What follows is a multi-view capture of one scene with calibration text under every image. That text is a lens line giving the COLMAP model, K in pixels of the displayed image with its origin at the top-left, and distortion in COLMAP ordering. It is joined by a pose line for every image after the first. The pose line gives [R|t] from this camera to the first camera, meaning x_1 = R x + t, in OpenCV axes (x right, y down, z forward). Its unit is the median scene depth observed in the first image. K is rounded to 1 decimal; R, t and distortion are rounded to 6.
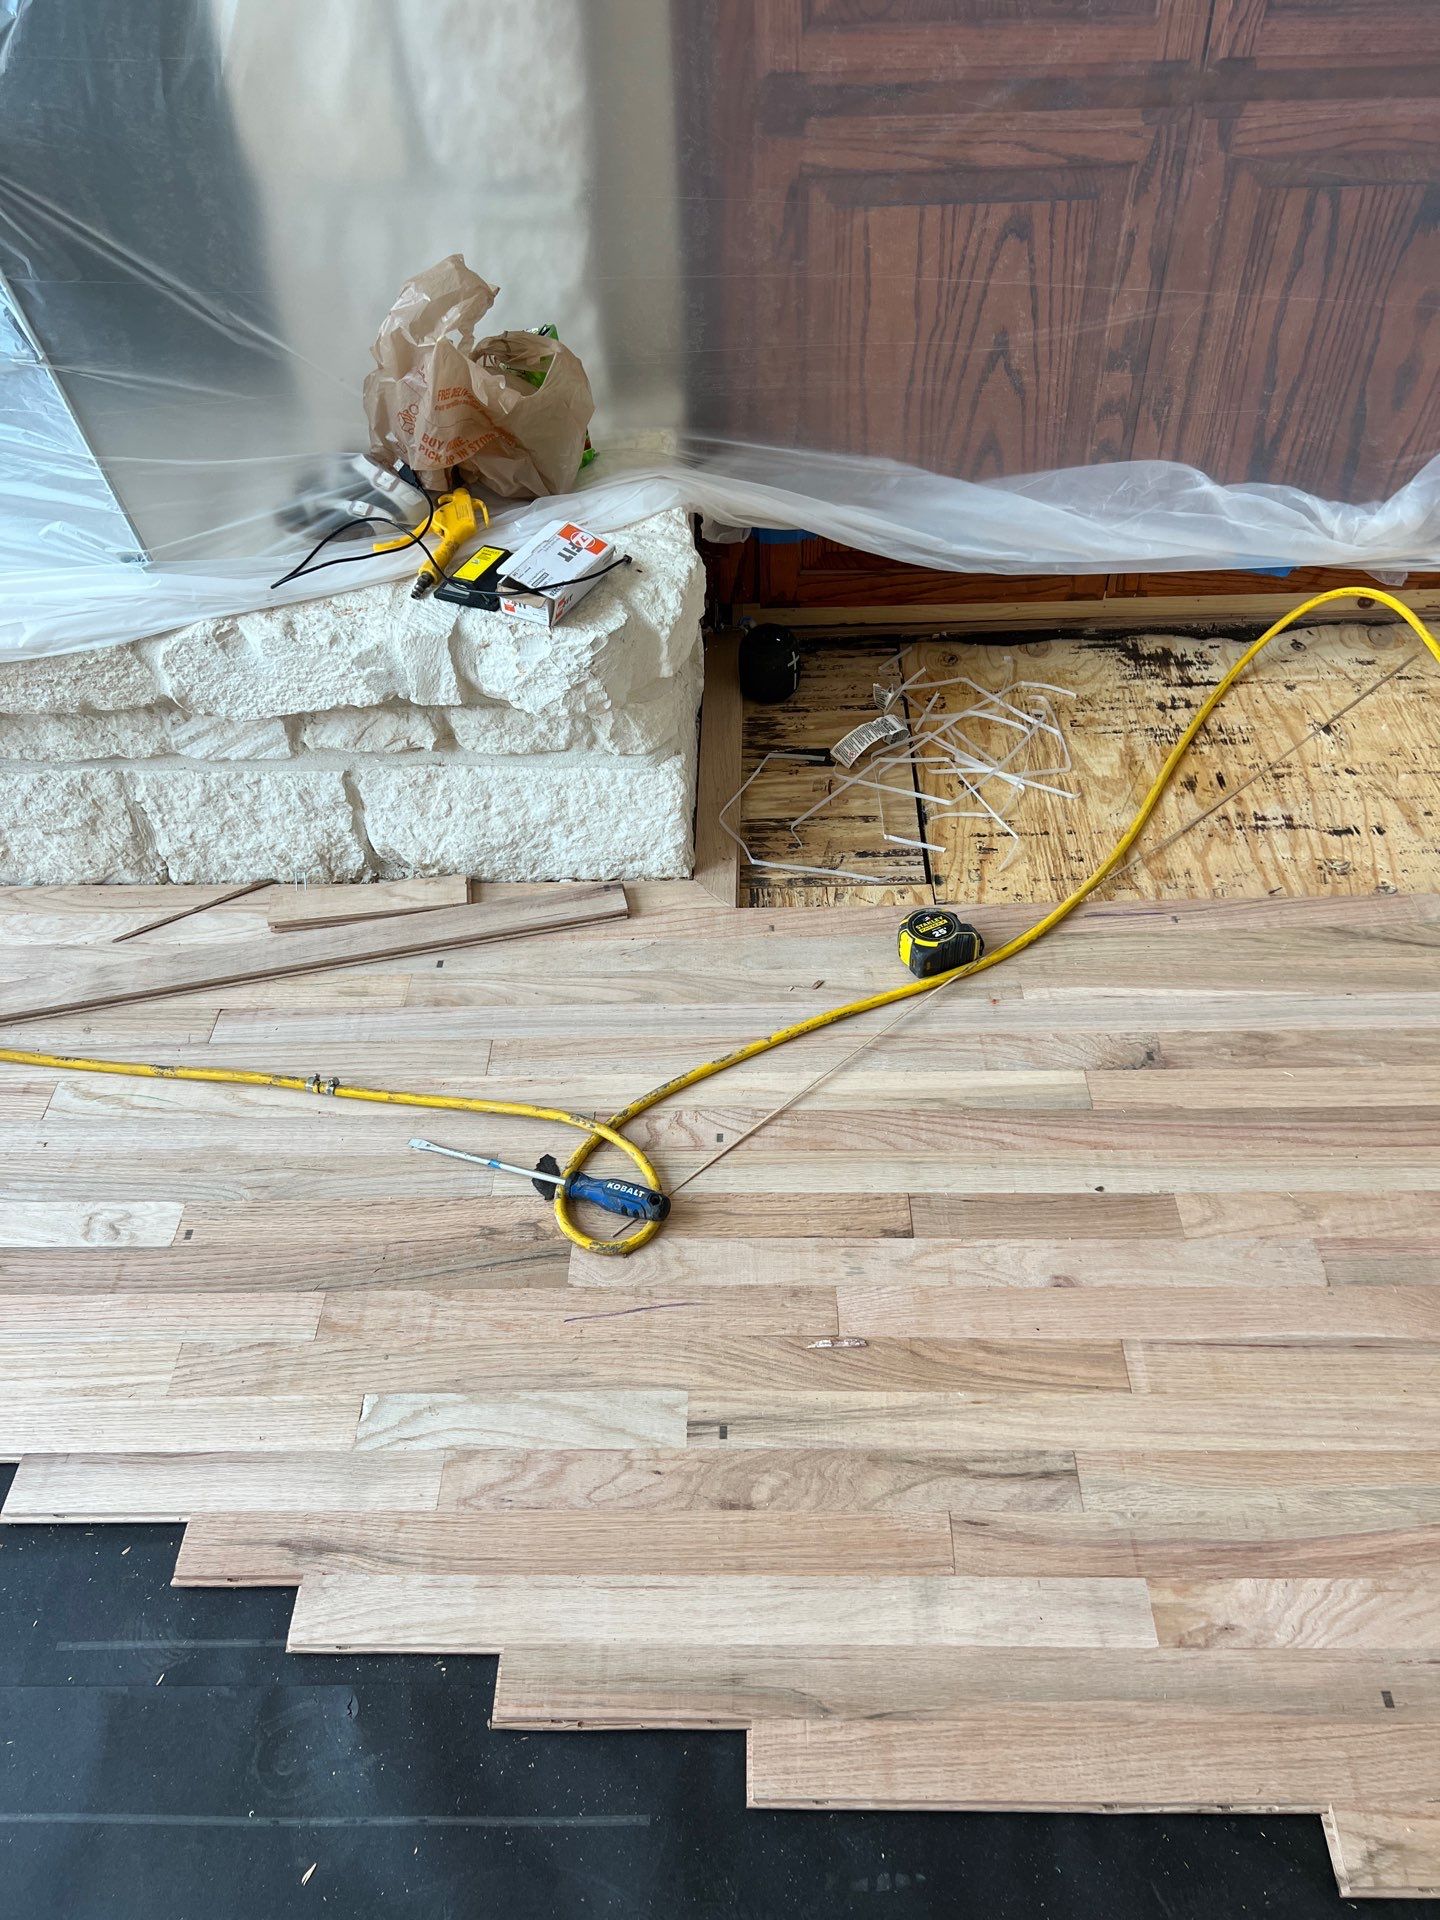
lens RADIAL K [[1441.5, 0, 716.9], [0, 1441.5, 961.1], [0, 0, 1]] dist [0.044967, -0.042617]
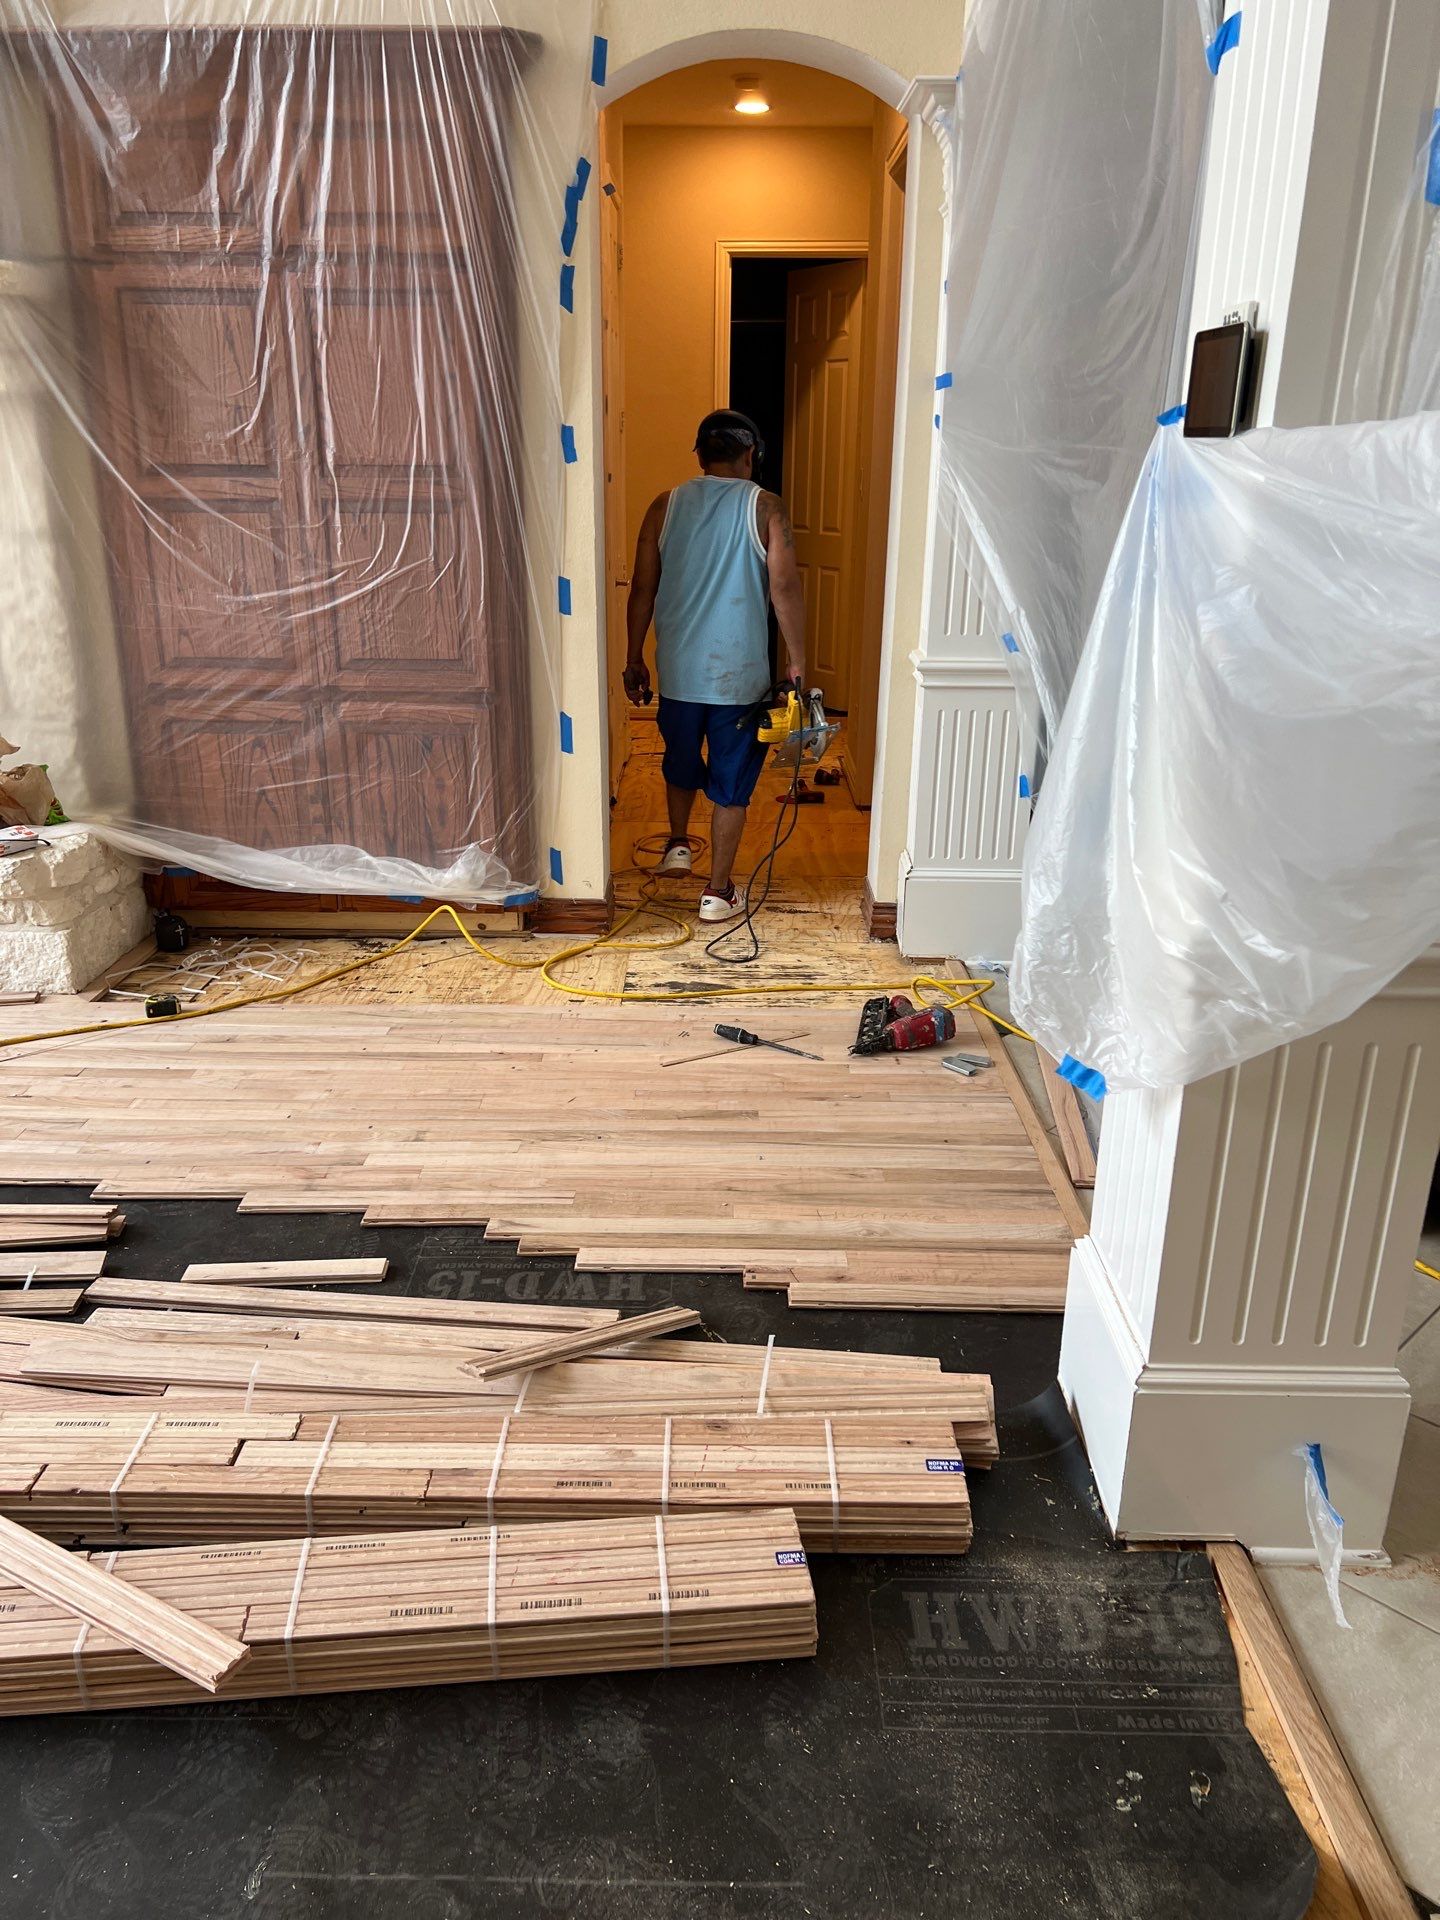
lens RADIAL K [[1441.5, 0, 702.3], [0, 1441.5, 965.7], [0, 0, 1]] dist [0.044967, -0.042617]
pose [[0.999151, 0.039629, 0.011287, 0.955680], [-0.031043, 0.904076, -0.426244, 0.856318], [-0.027096, 0.425531, 0.904538, -1.070433]]
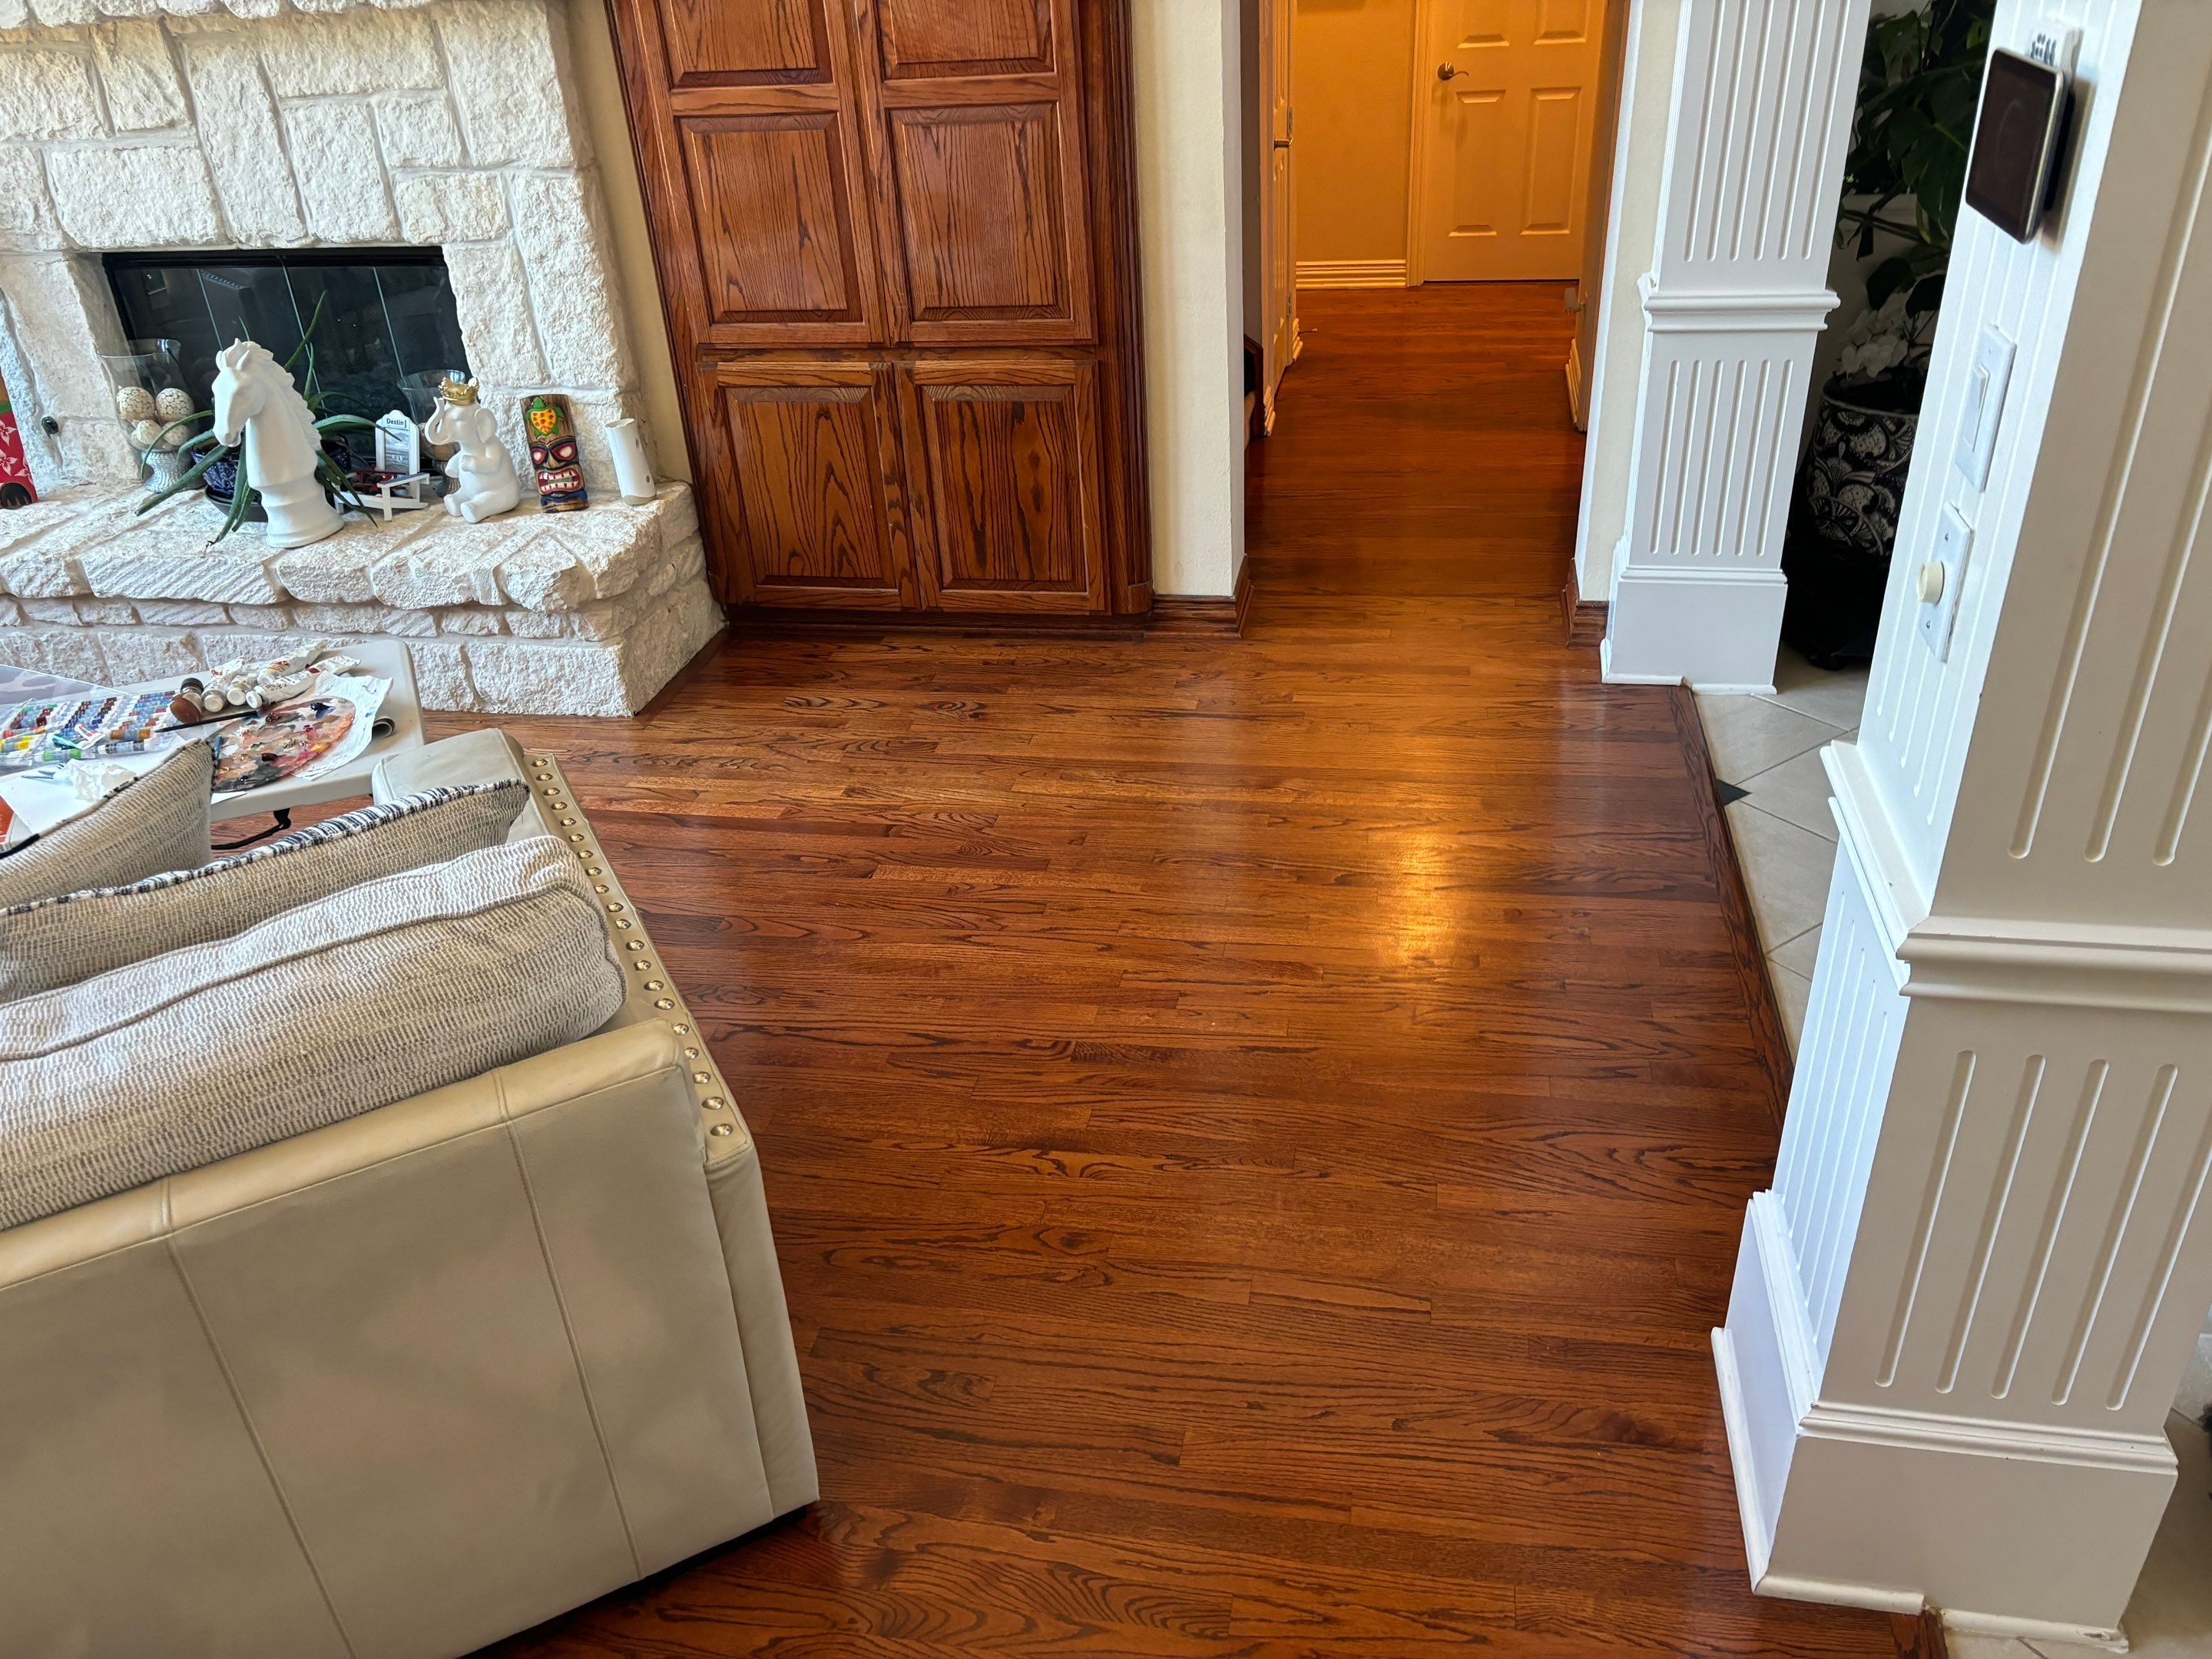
lens RADIAL K [[1660.7, 0, 1109.1], [0, 1660.7, 837.0], [0, 0, 1]] dist [0.044967, -0.042617]
pose [[0.984583, 0.070653, -0.160014, 1.040878], [-0.108379, 0.964449, -0.241022, 0.600733], [0.137296, 0.254648, 0.957238, -1.053613]]
